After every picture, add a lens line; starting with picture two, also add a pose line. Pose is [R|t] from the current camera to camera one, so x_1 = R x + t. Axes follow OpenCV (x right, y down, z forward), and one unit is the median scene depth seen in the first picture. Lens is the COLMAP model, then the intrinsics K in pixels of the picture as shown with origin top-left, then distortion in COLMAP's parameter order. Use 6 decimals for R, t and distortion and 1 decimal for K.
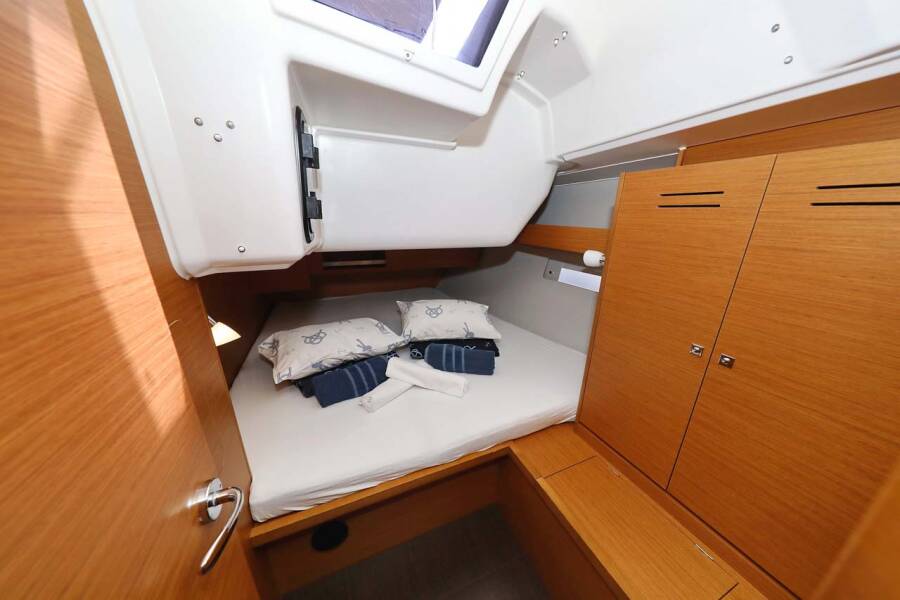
lens RADIAL K [[282.3, 0, 458.1], [0, 282.3, 300.6], [0, 0, 1]] dist [-0.007076, -0.000287]
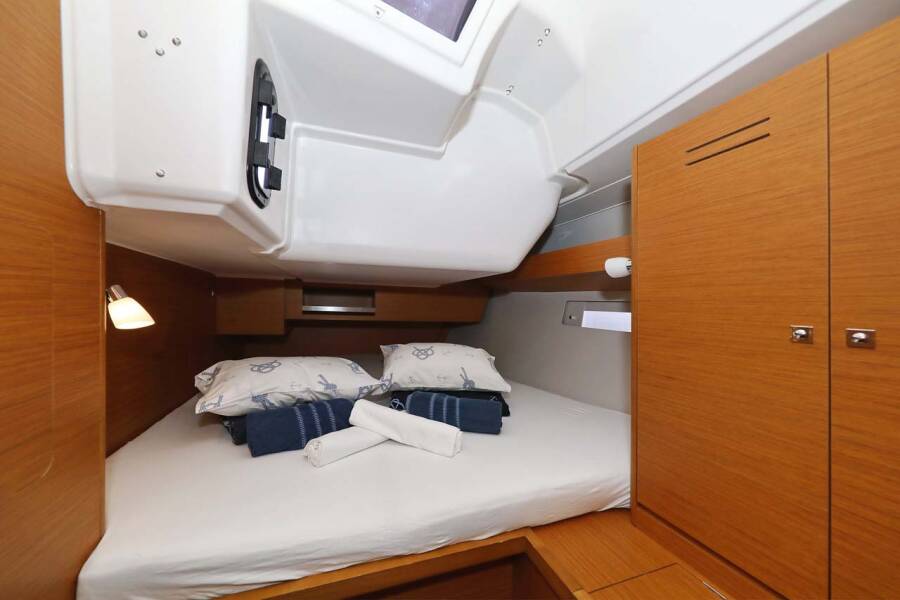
lens RADIAL K [[312.9, 0, 444.5], [0, 312.9, 300.2], [0, 0, 1]] dist [-0.008416, -0.000027]
pose [[0.996514, -0.017515, -0.081561, 0.063121], [-0.008729, 0.950447, -0.310764, 0.218163], [0.082963, 0.310392, 0.946981, 0.156798]]
